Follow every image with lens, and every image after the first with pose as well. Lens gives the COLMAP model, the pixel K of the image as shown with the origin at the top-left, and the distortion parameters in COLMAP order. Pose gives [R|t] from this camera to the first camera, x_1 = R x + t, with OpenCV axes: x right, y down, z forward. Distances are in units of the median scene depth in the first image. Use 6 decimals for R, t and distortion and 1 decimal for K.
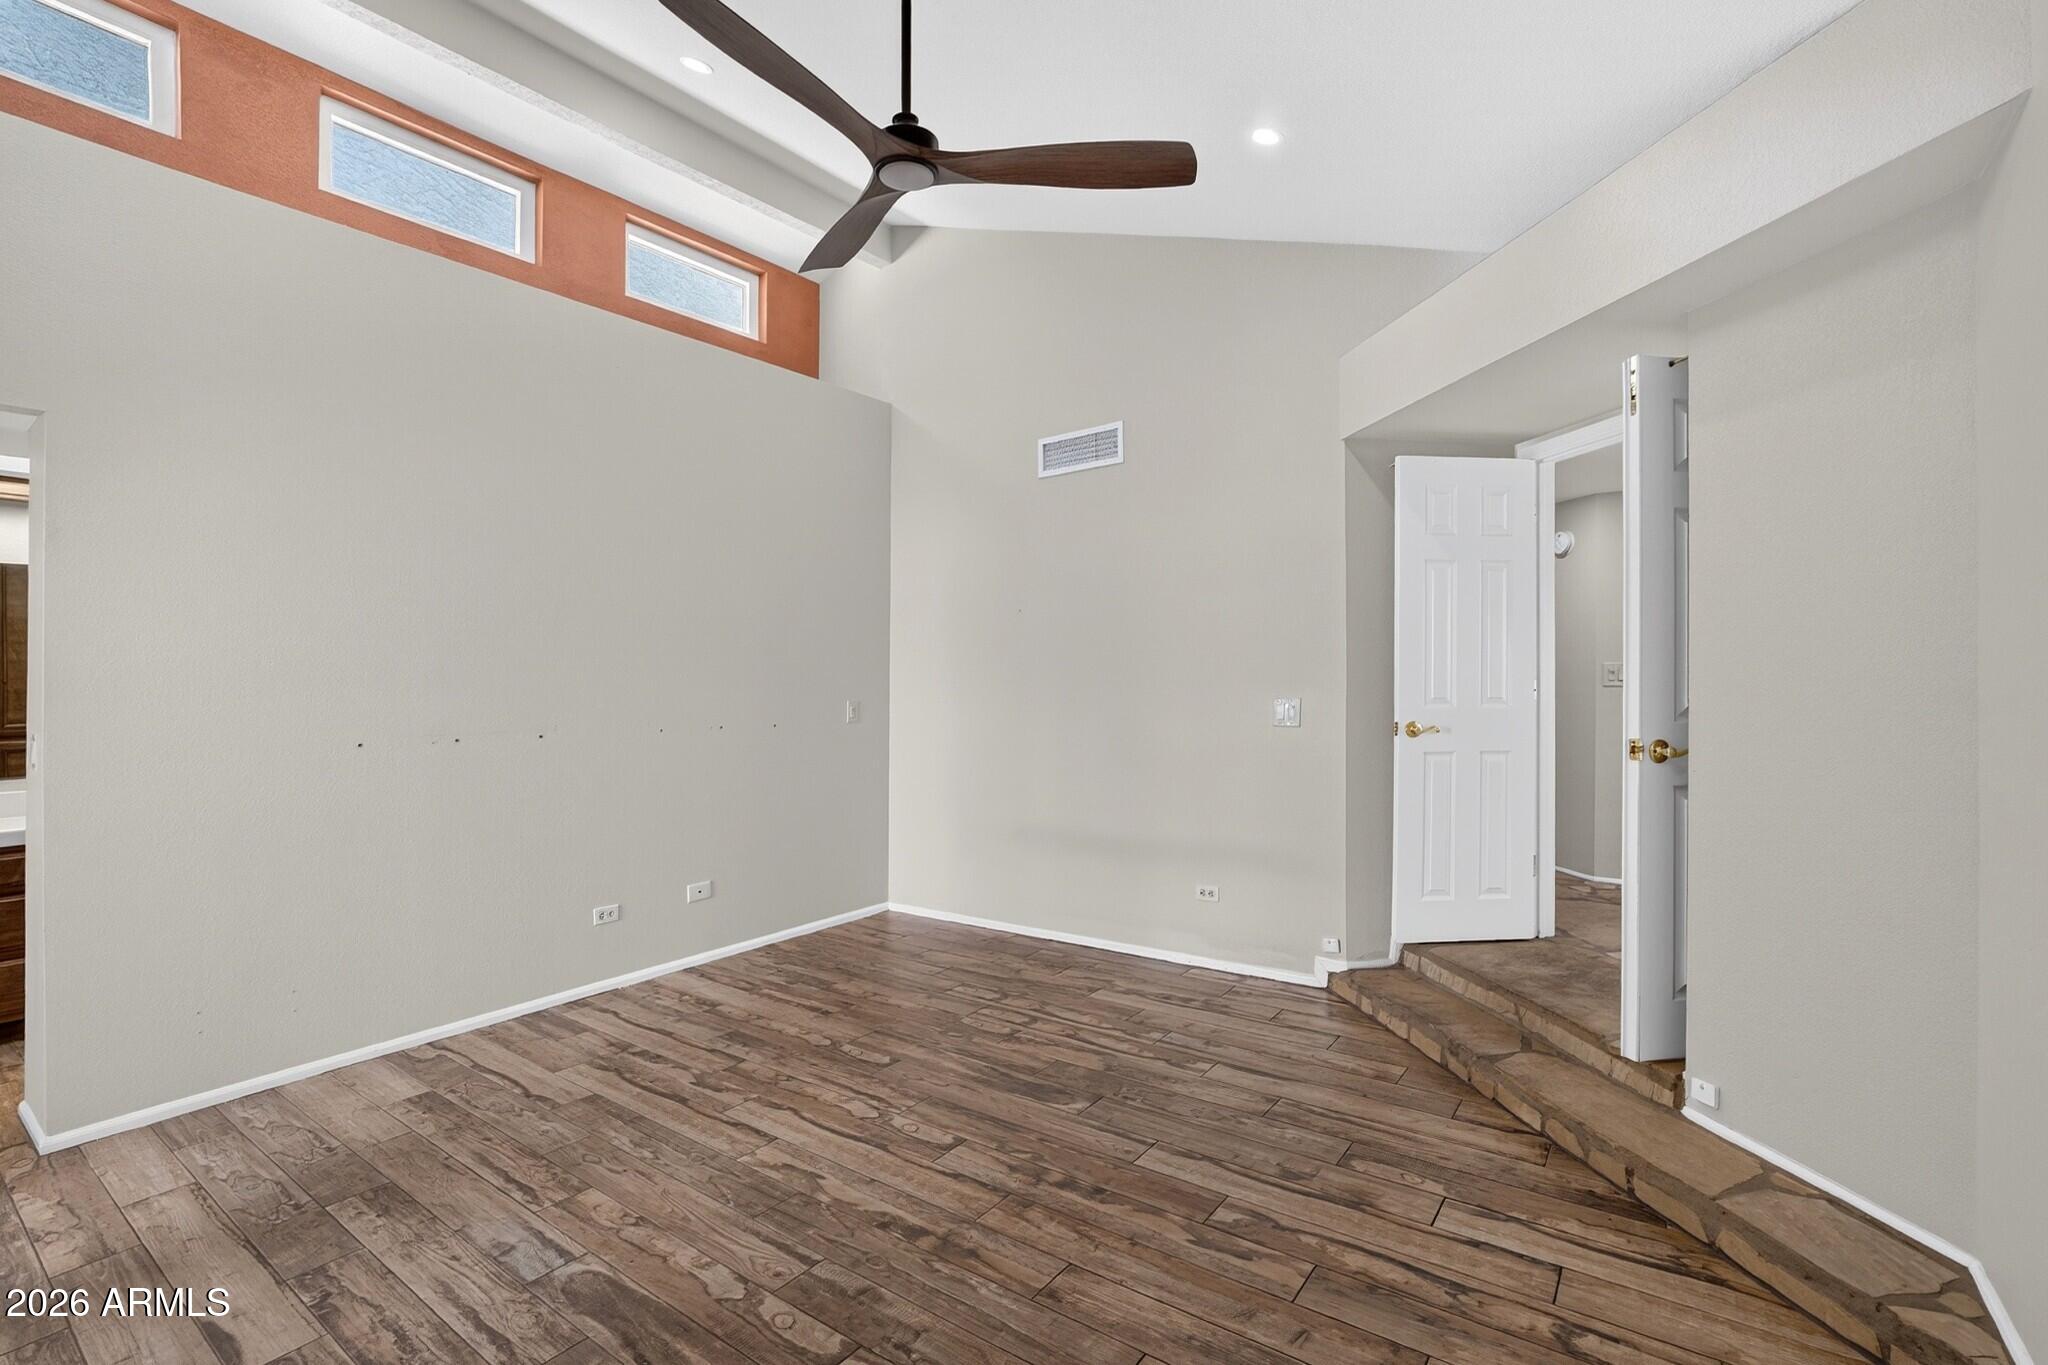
lens RADIAL K [[927.2, 0, 1025.2], [0, 927.2, 684.7], [0, 0, 1]] dist [0.000957, 0.001920]
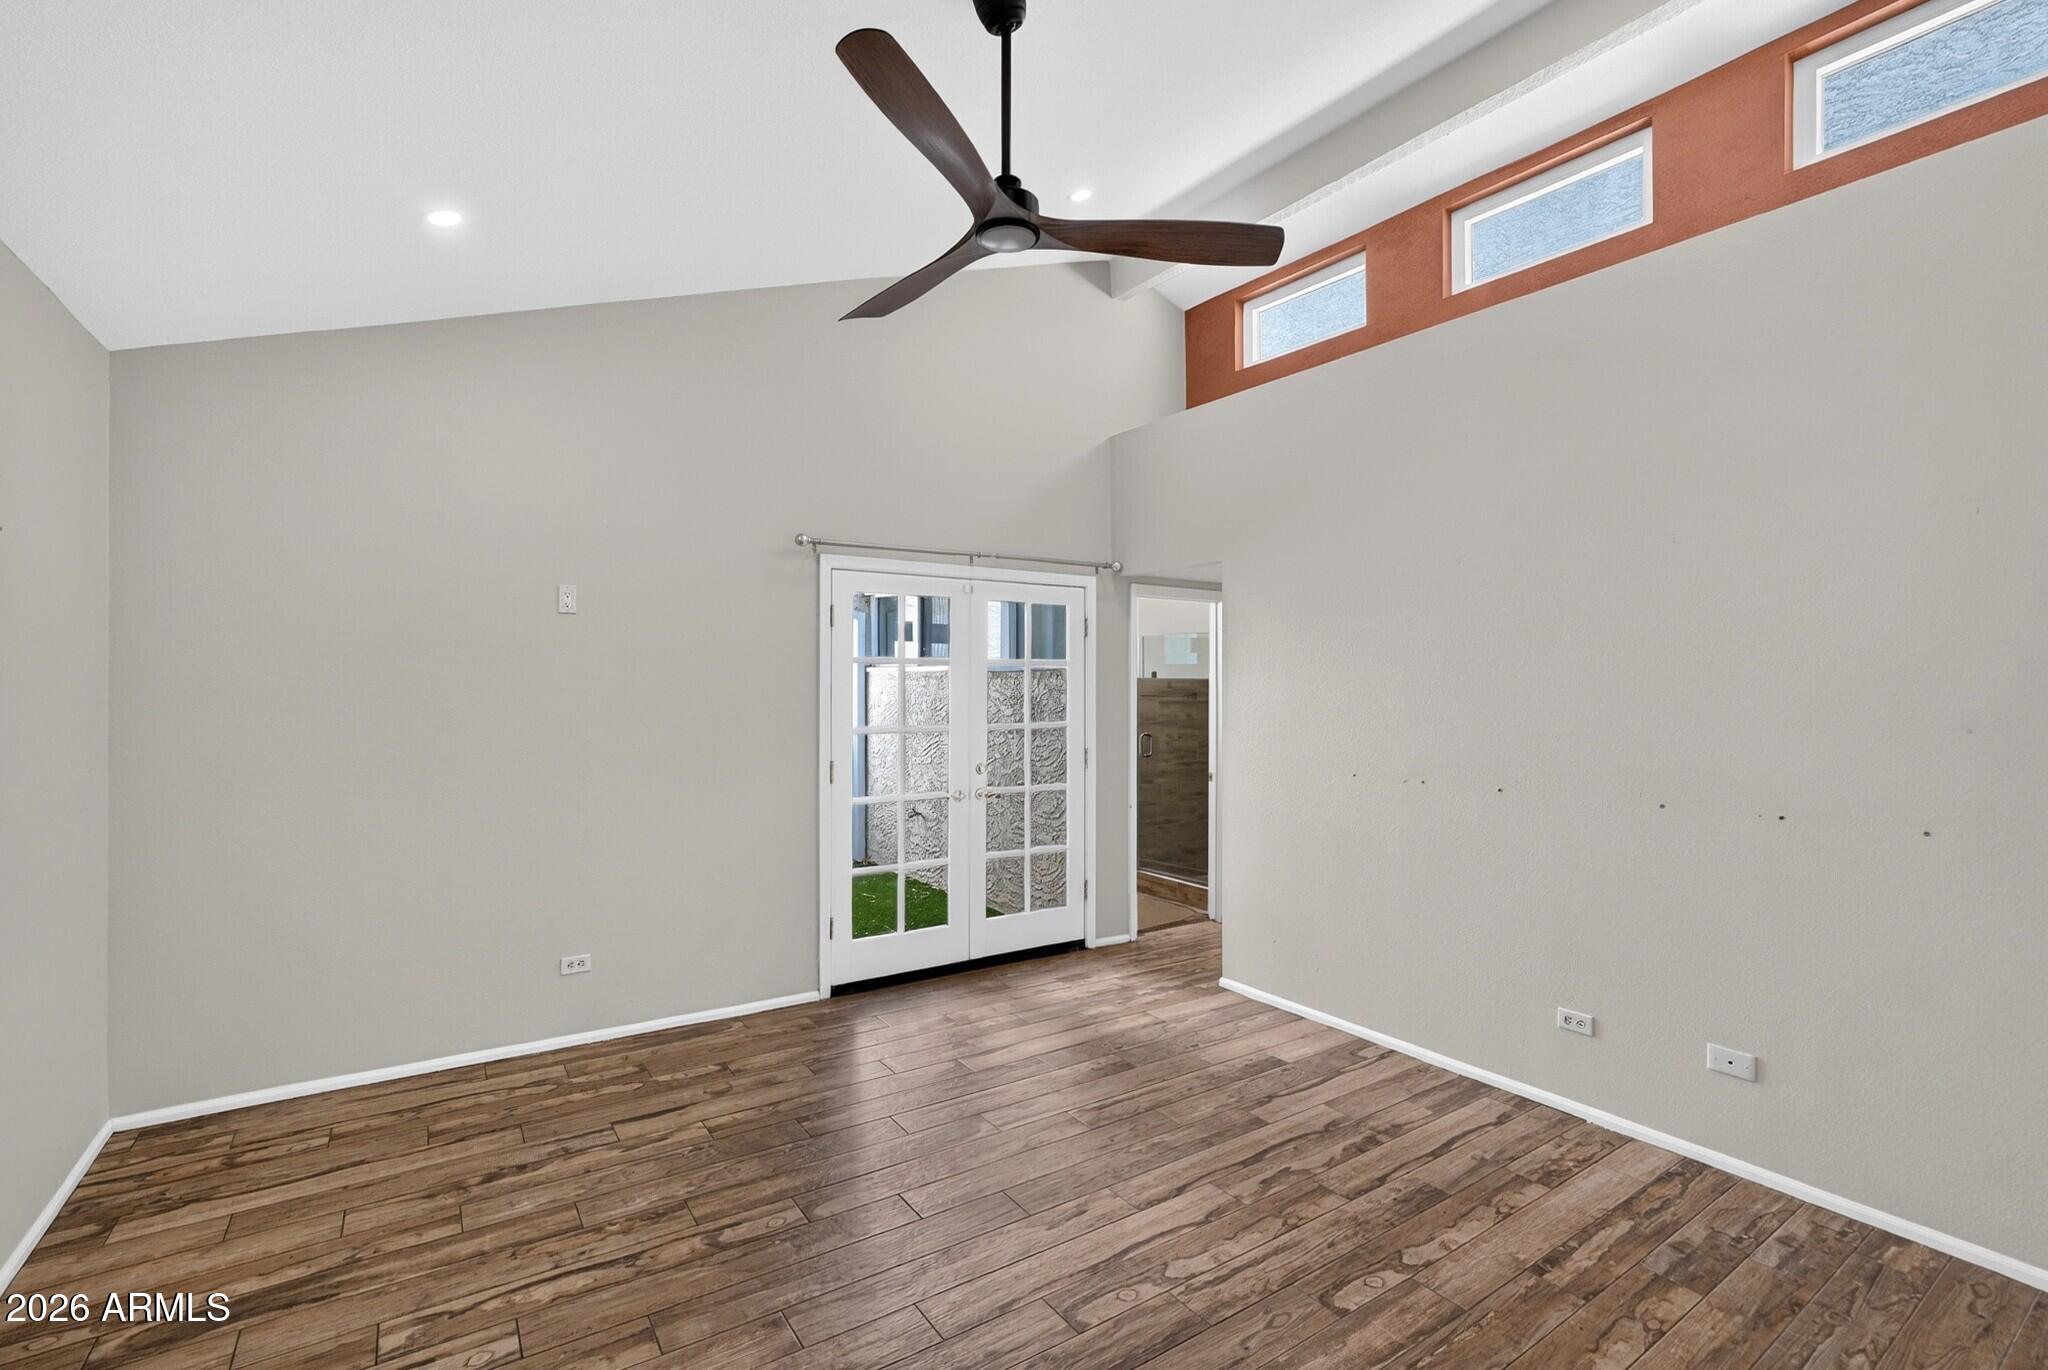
lens RADIAL K [[927.2, 0, 1022.4], [0, 927.2, 680.6], [0, 0, 1]] dist [0.000957, 0.001920]
pose [[-0.324125, 0.008483, -0.945976, 0.554774], [-0.002596, 0.999948, 0.009856, -0.068060], [0.946011, 0.005650, -0.324086, 0.941103]]
